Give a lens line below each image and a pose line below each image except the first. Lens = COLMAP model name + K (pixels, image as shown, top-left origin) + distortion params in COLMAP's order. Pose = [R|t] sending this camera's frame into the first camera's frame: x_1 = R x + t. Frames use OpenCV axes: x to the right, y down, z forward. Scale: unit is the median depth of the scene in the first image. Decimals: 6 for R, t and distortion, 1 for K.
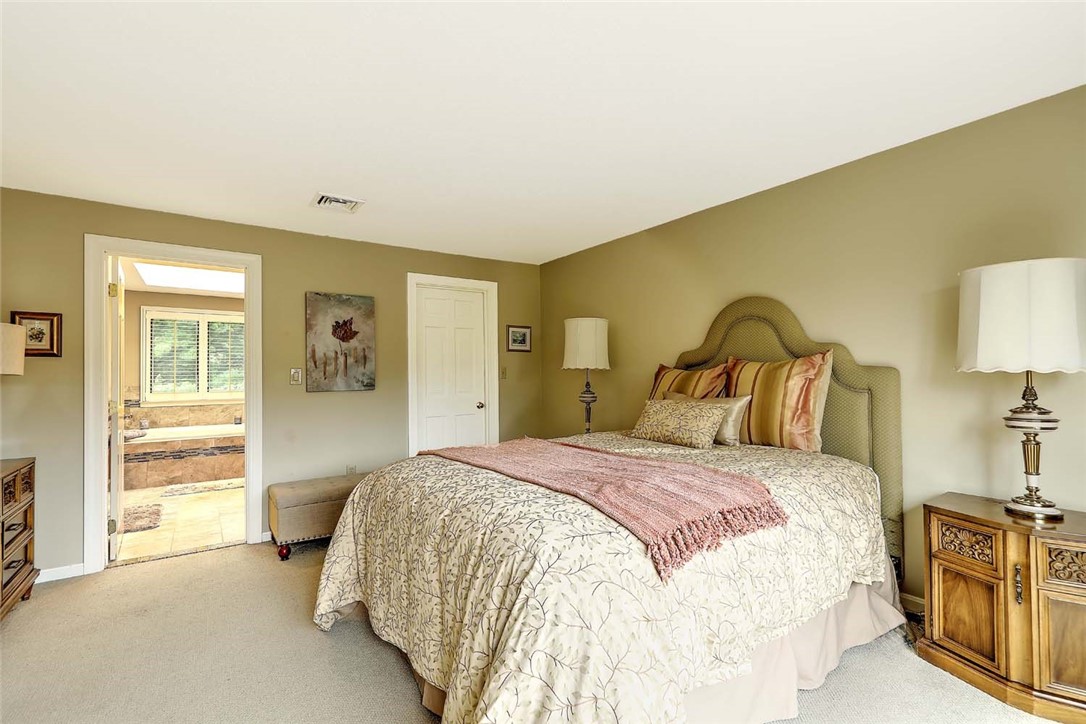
lens RADIAL K [[490.1, 0, 542.5], [0, 490.1, 360.2], [0, 0, 1]] dist [0.005703, 0.000445]
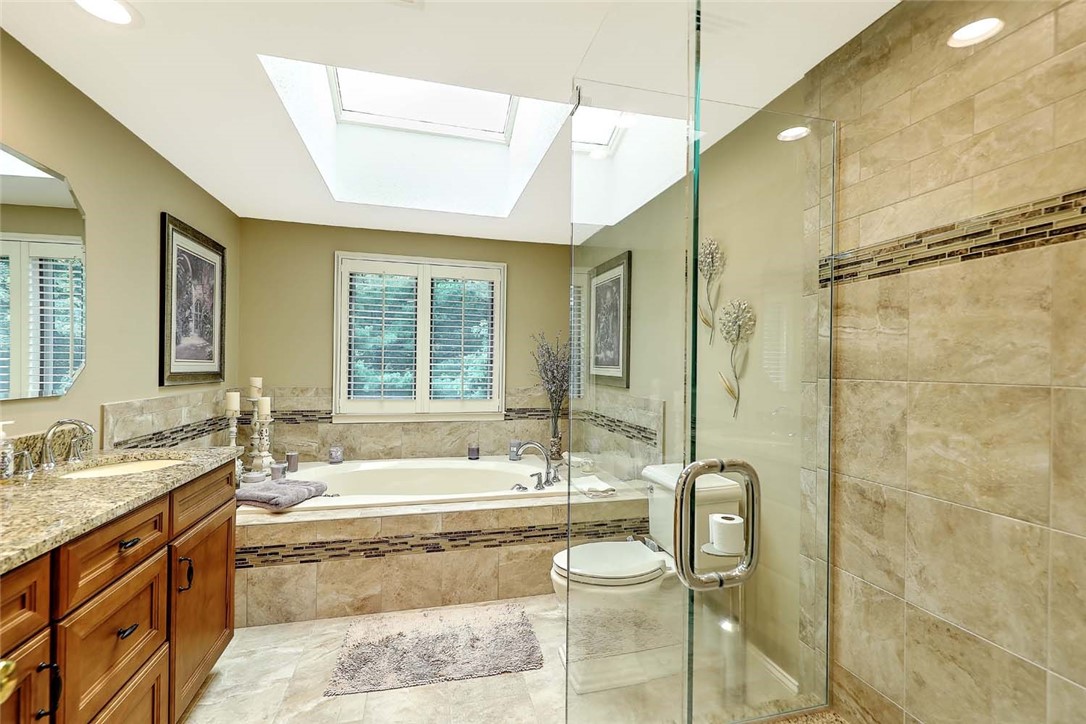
lens RADIAL K [[474.5, 0, 539.0], [0, 474.5, 363.1], [0, 0, 1]] dist [-0.000449, -0.000012]
pose [[0.933792, 0.022002, -0.357140, -0.392629], [-0.015573, 0.999661, 0.020866, 0.008181], [0.357478, -0.013923, 0.933818, 0.570259]]
